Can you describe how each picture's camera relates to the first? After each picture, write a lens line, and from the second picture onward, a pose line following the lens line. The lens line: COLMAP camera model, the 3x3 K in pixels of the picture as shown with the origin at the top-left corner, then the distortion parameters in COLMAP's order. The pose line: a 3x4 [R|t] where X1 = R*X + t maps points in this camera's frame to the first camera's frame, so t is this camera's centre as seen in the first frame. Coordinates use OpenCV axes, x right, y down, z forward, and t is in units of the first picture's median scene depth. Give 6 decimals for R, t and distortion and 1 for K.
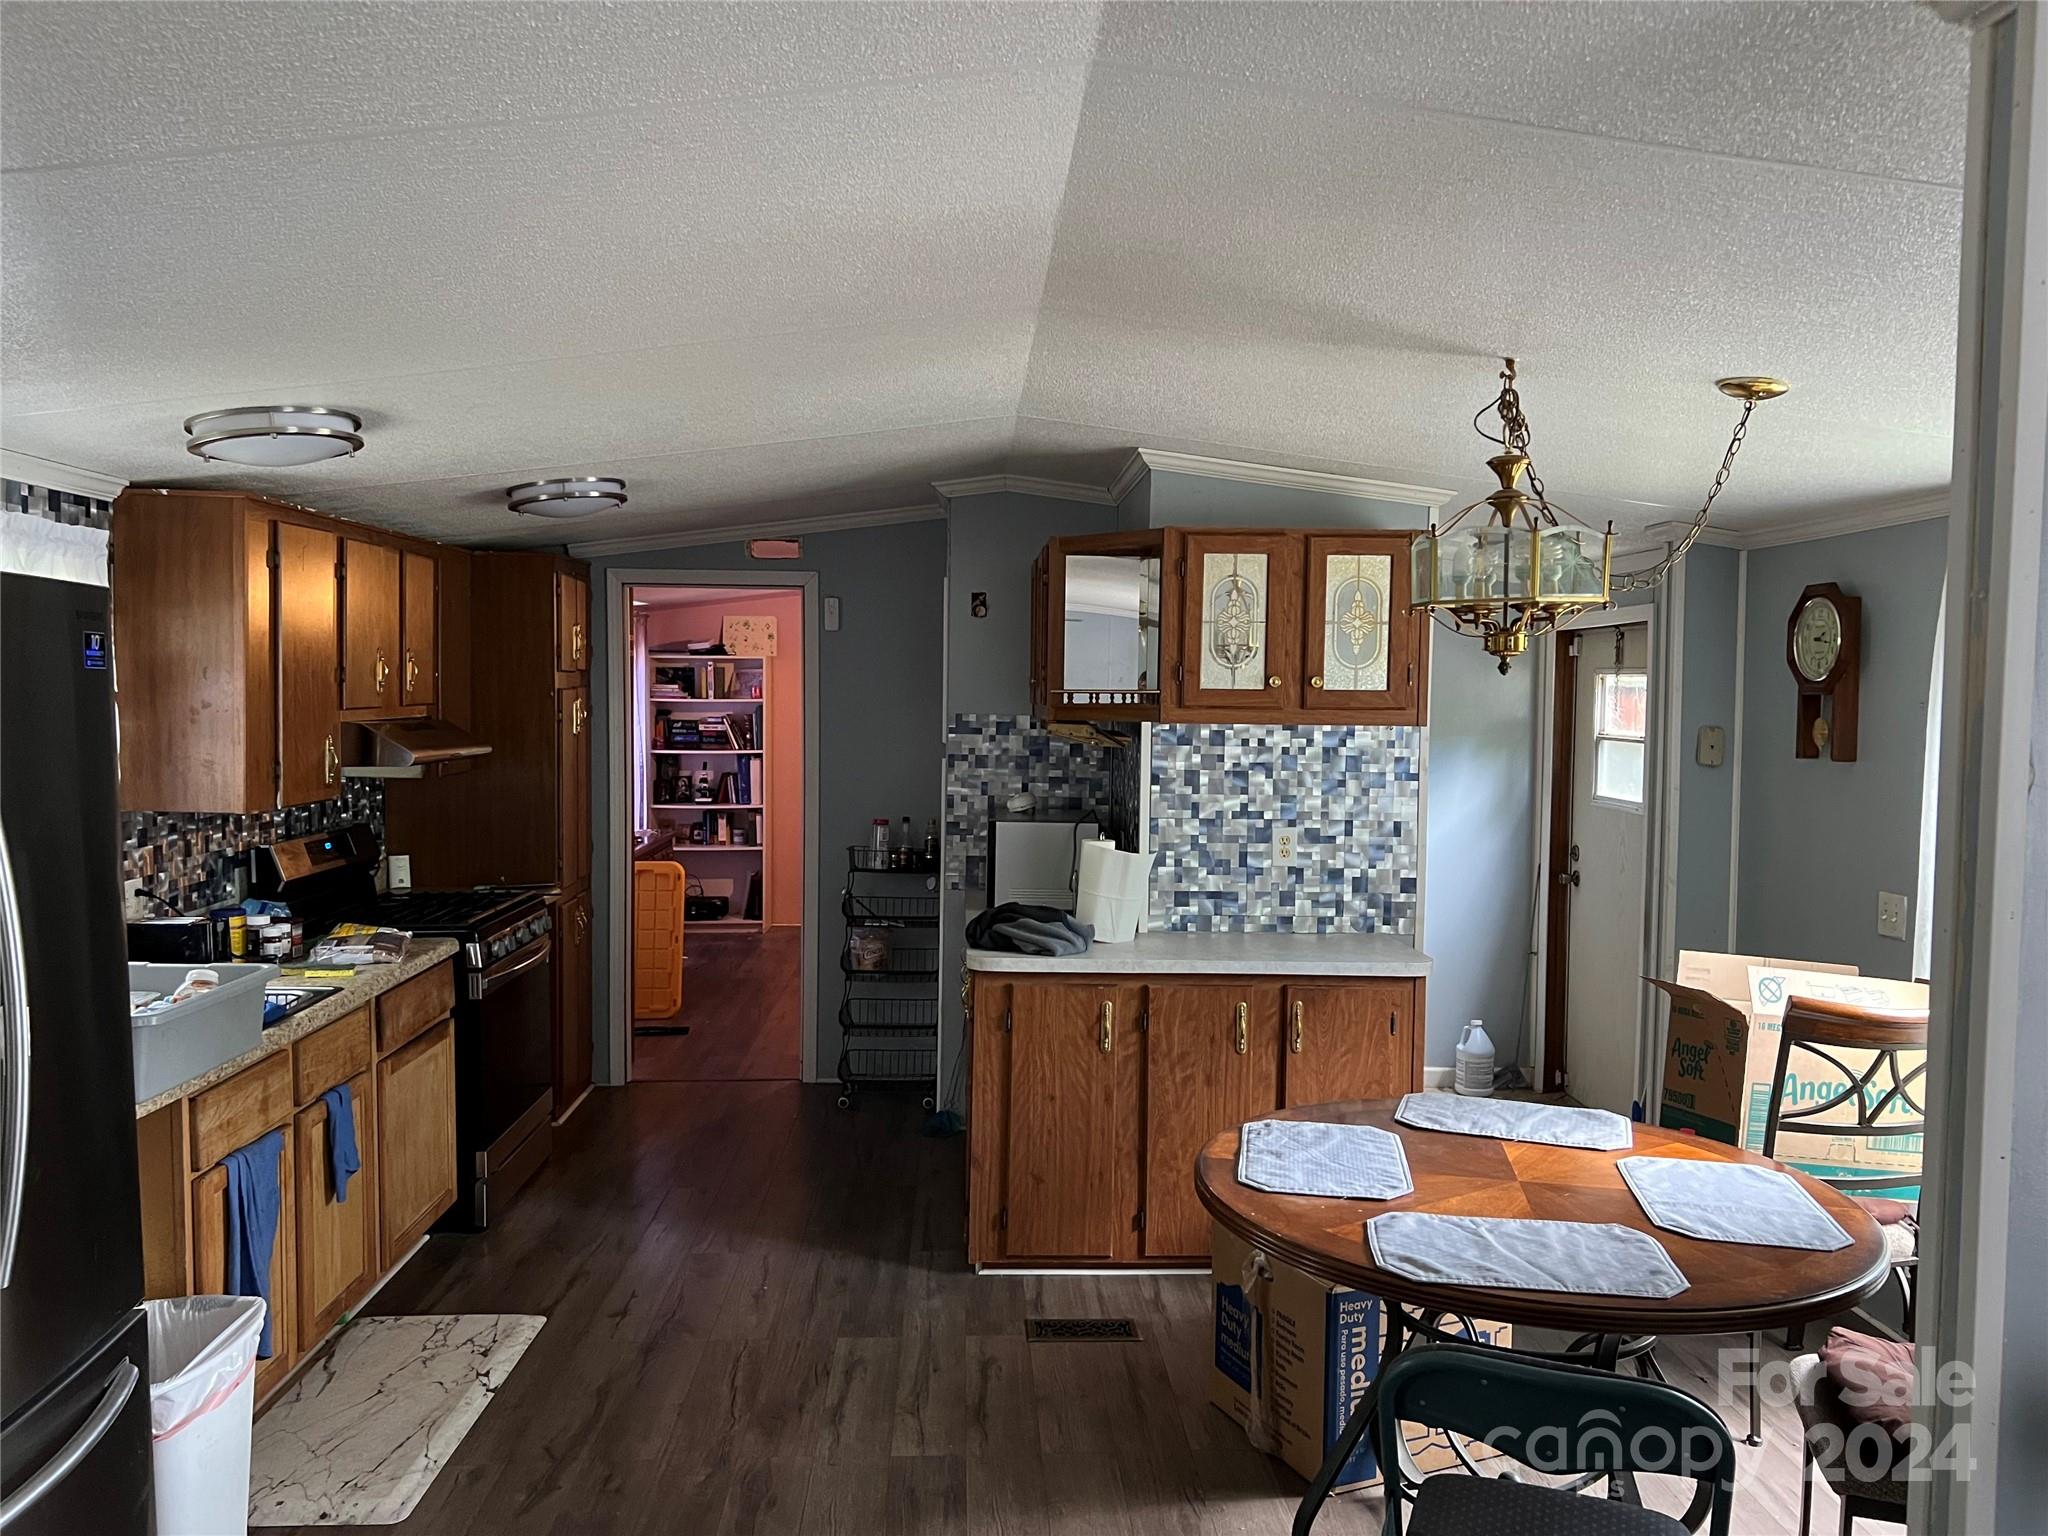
lens RADIAL K [[1532.0, 0, 1018.1], [0, 1532.0, 772.9], [0, 0, 1]] dist [-0.012770, -0.003315]
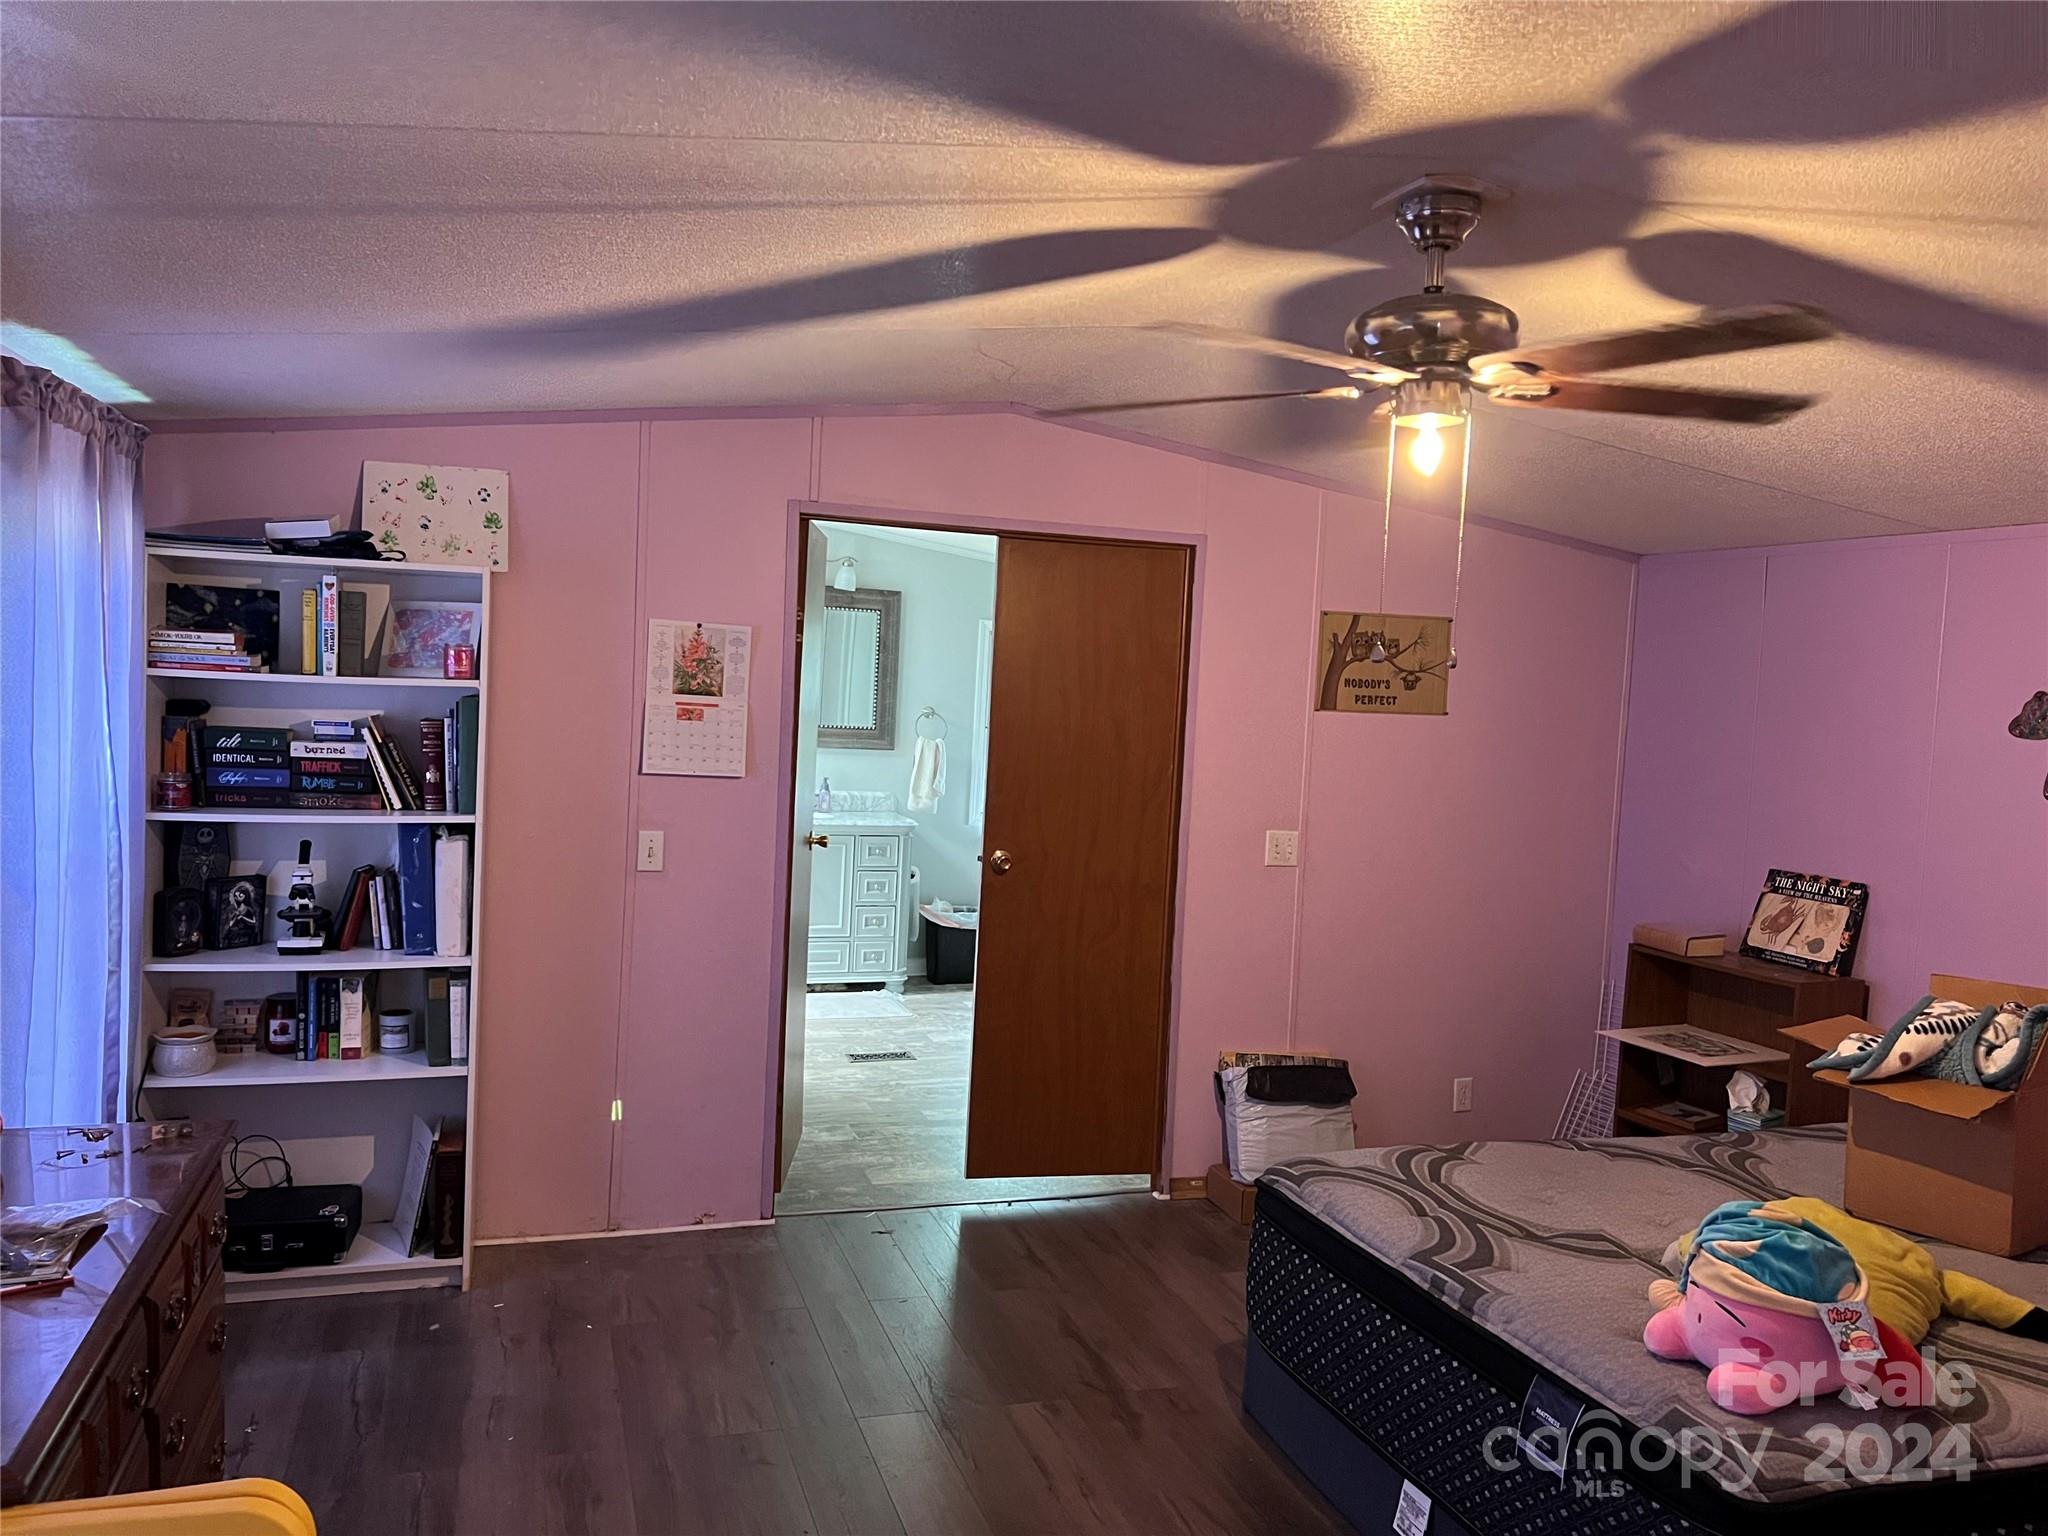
lens RADIAL K [[1532.0, 0, 1030.6], [0, 1532.0, 766.3], [0, 0, 1]] dist [-0.012770, -0.003315]
pose [[0.960450, 0.023053, 0.277498, -0.137953], [-0.027406, 0.999555, 0.011819, -0.034972], [-0.277102, -0.018956, 0.960654, 0.589928]]
